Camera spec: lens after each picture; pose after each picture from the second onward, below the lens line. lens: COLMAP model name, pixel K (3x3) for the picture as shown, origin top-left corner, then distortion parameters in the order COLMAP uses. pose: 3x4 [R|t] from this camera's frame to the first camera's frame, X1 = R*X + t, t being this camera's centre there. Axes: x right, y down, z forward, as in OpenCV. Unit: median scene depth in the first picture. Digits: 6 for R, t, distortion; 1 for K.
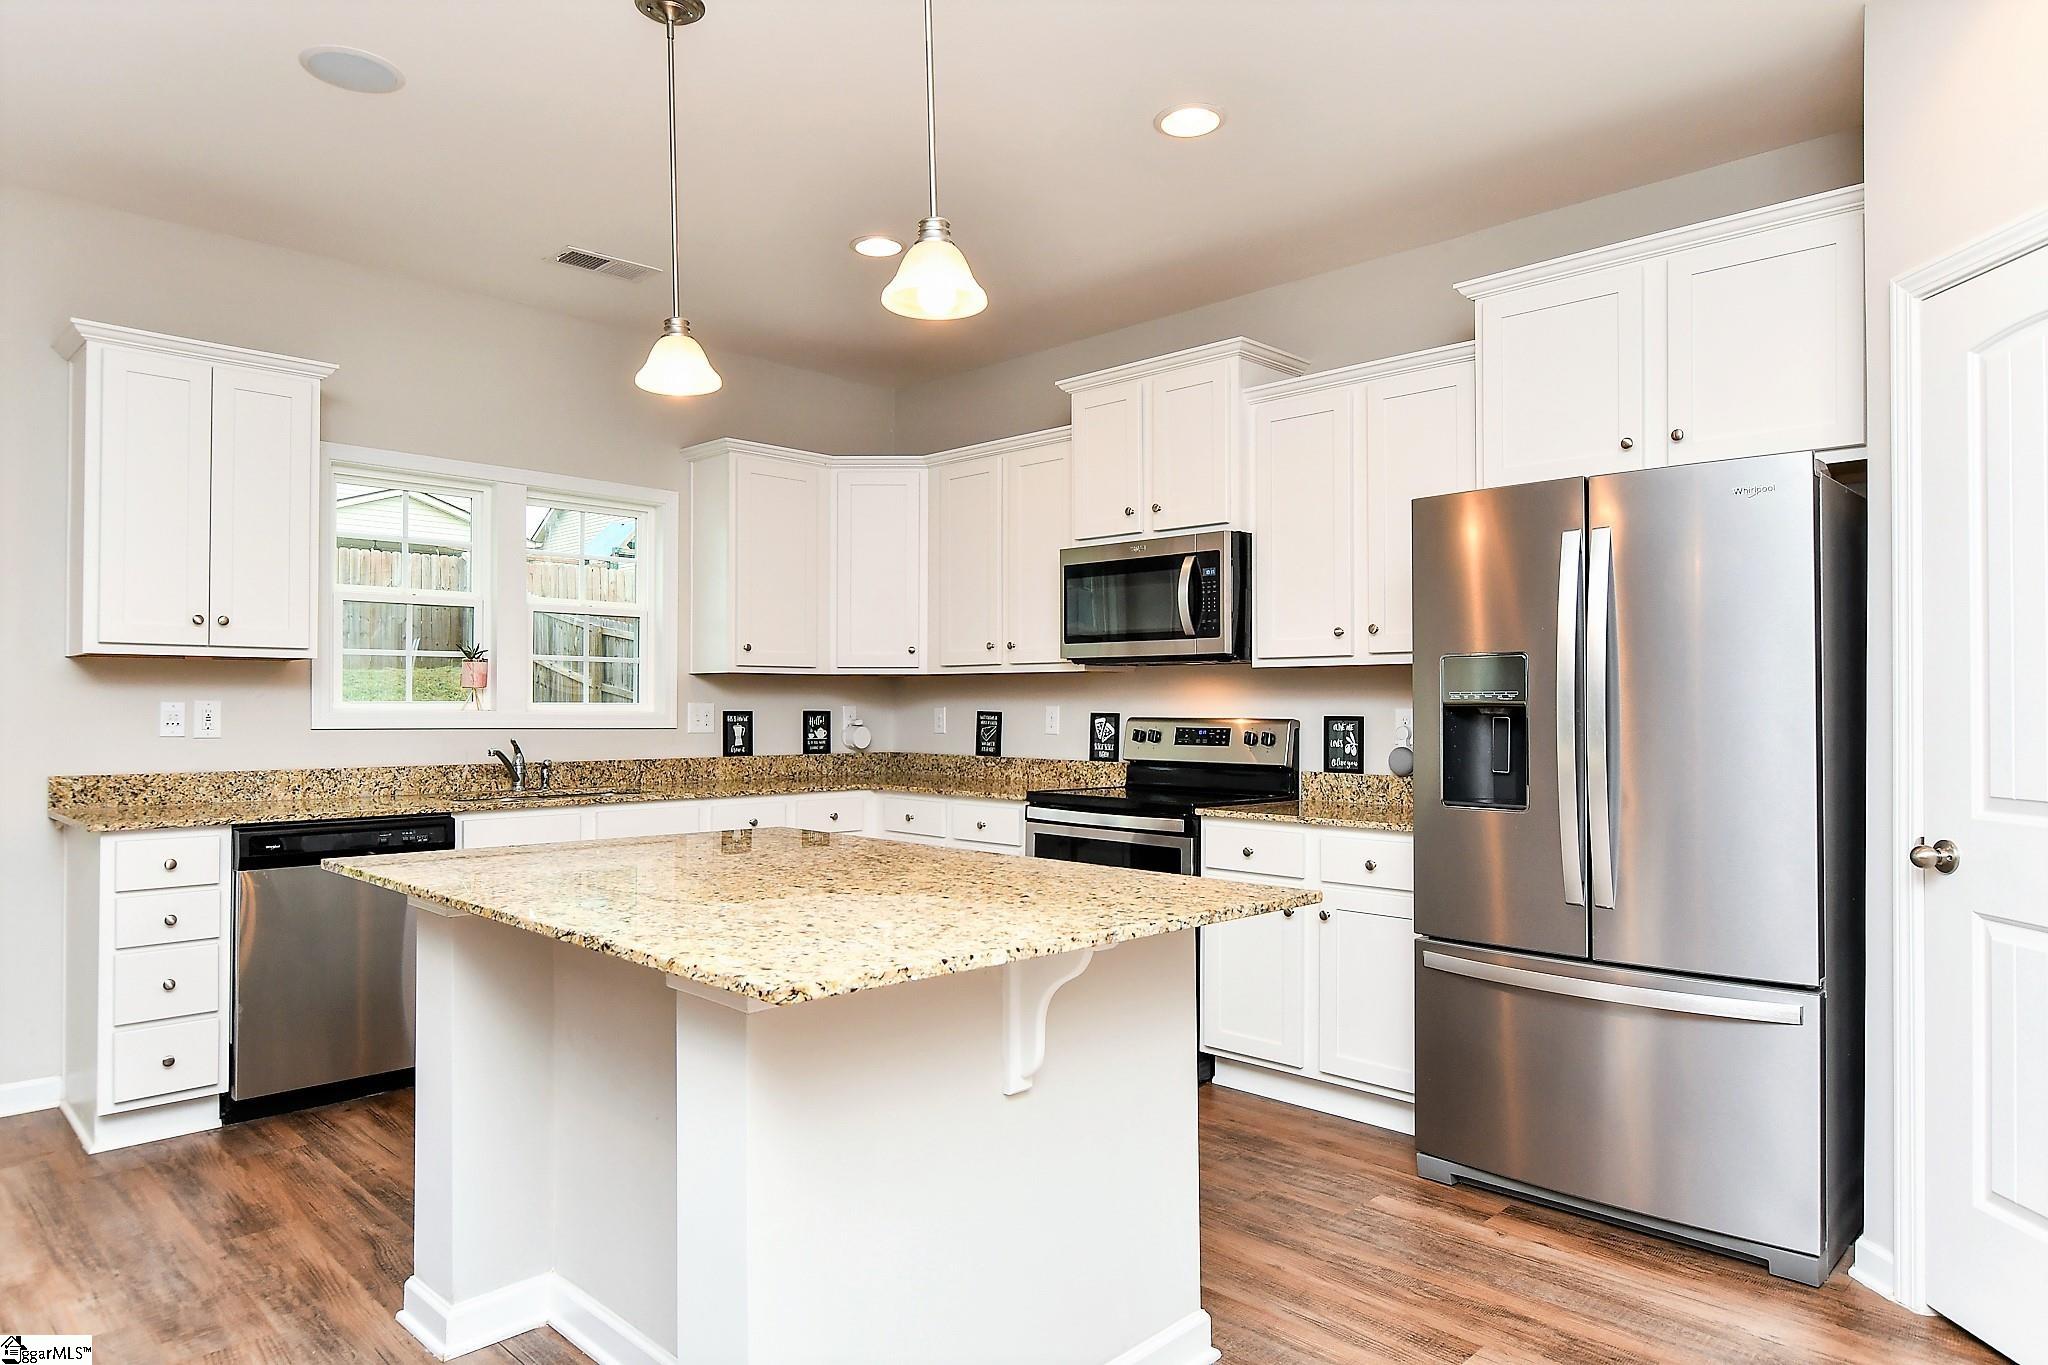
lens RADIAL K [[1244.1, 0, 1013.3], [0, 1244.1, 692.3], [0, 0, 1]] dist [-0.002672, 0.001285]
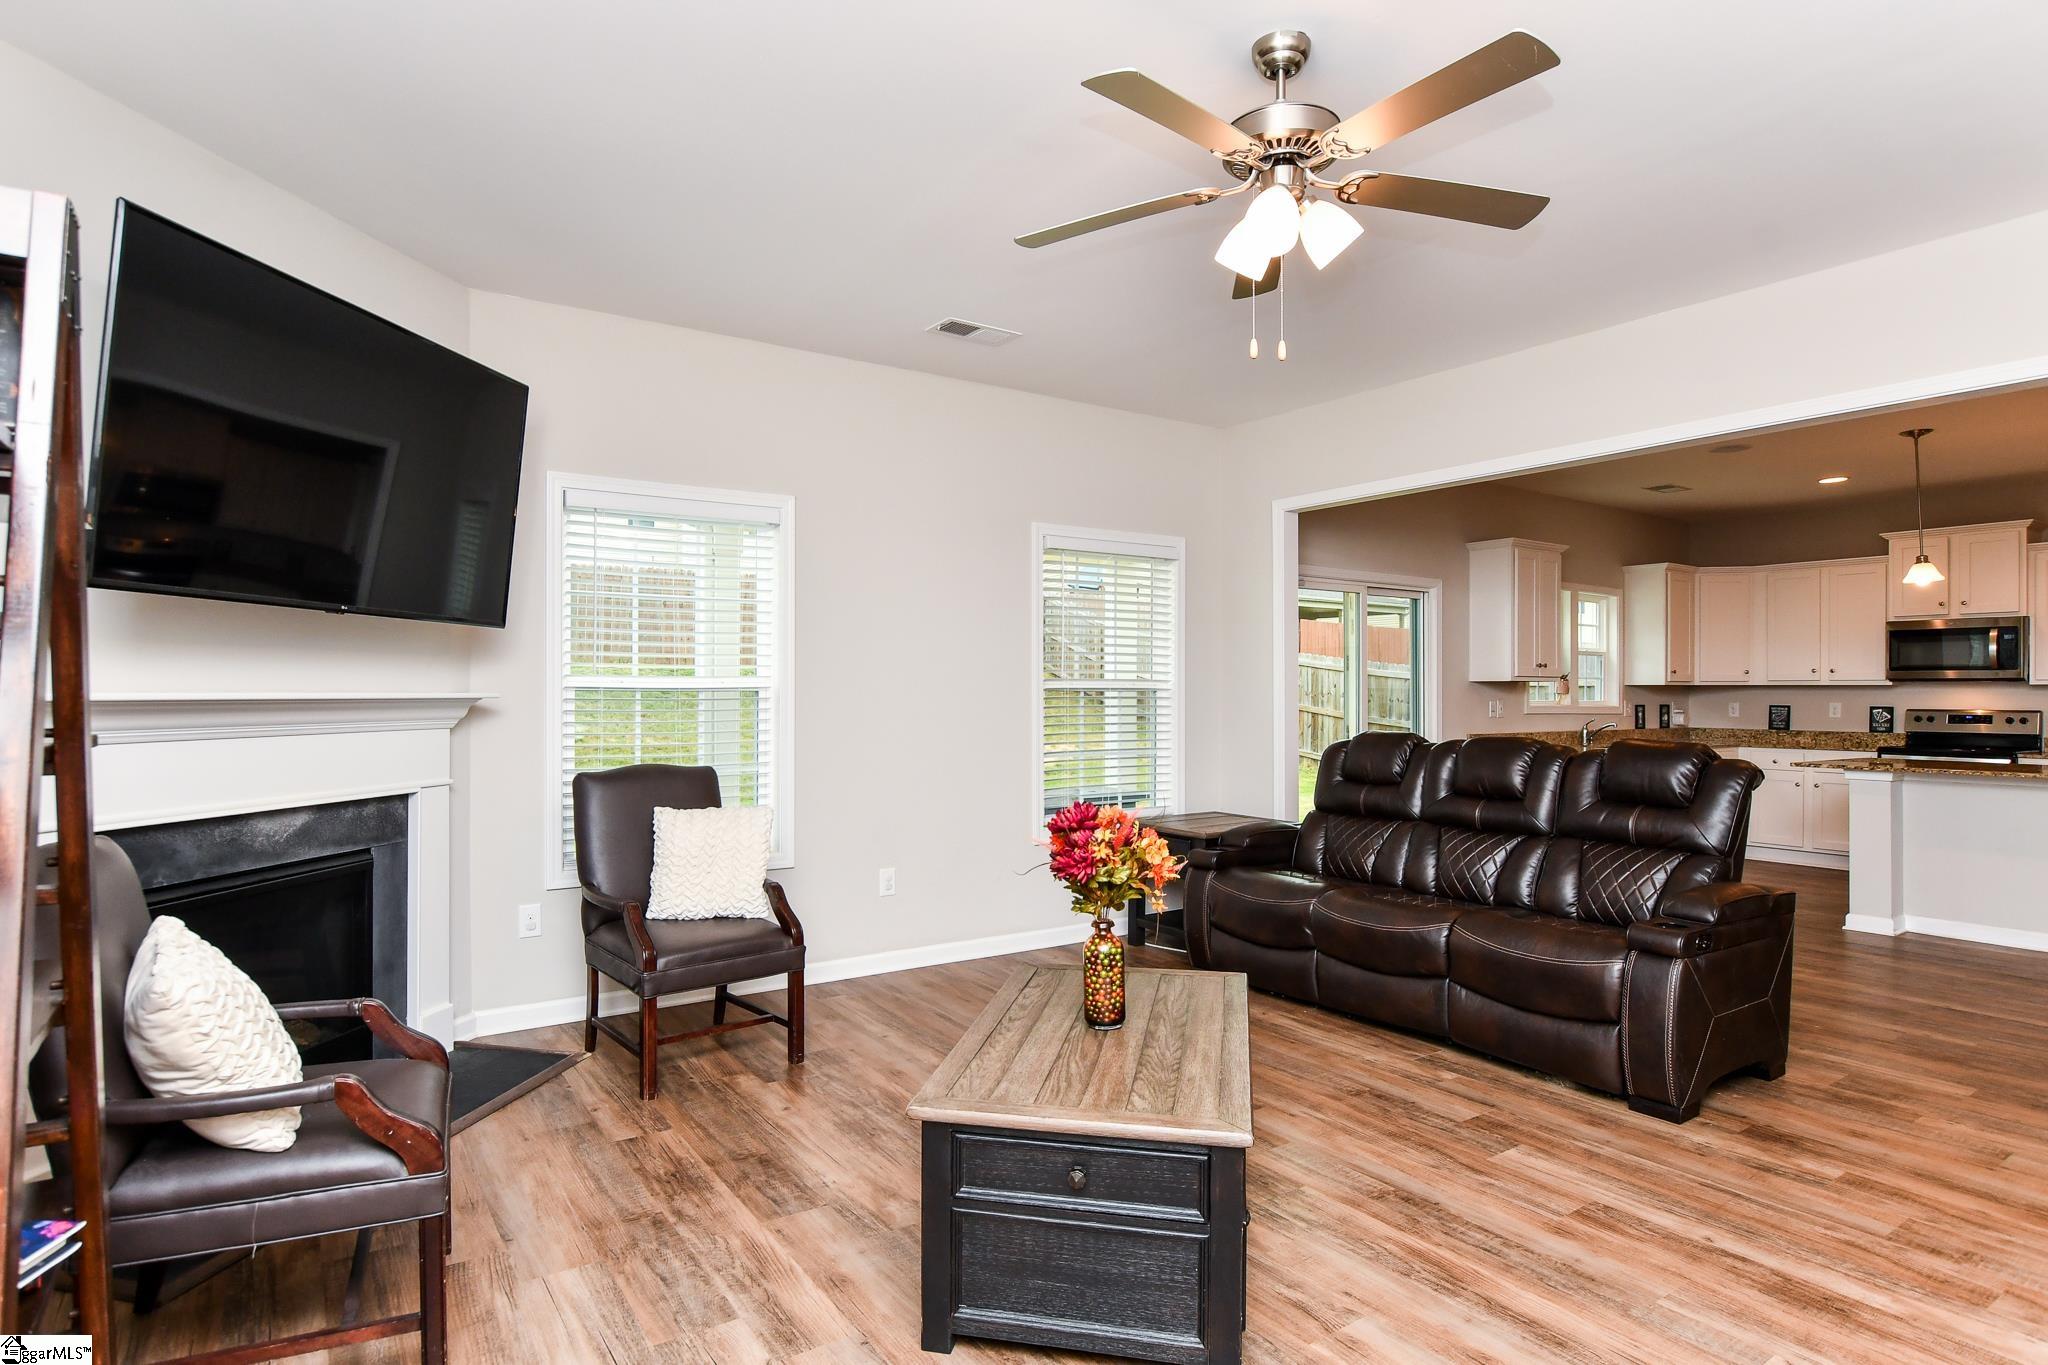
lens RADIAL K [[1080.5, 0, 995.8], [0, 1080.5, 686.5], [0, 0, 1]] dist [-0.019556, -0.000386]
pose [[0.979740, -0.000164, -0.200271, -1.007475], [0.001208, 0.999986, 0.005088, -0.025719], [0.200268, -0.005226, 0.979727, -0.915164]]
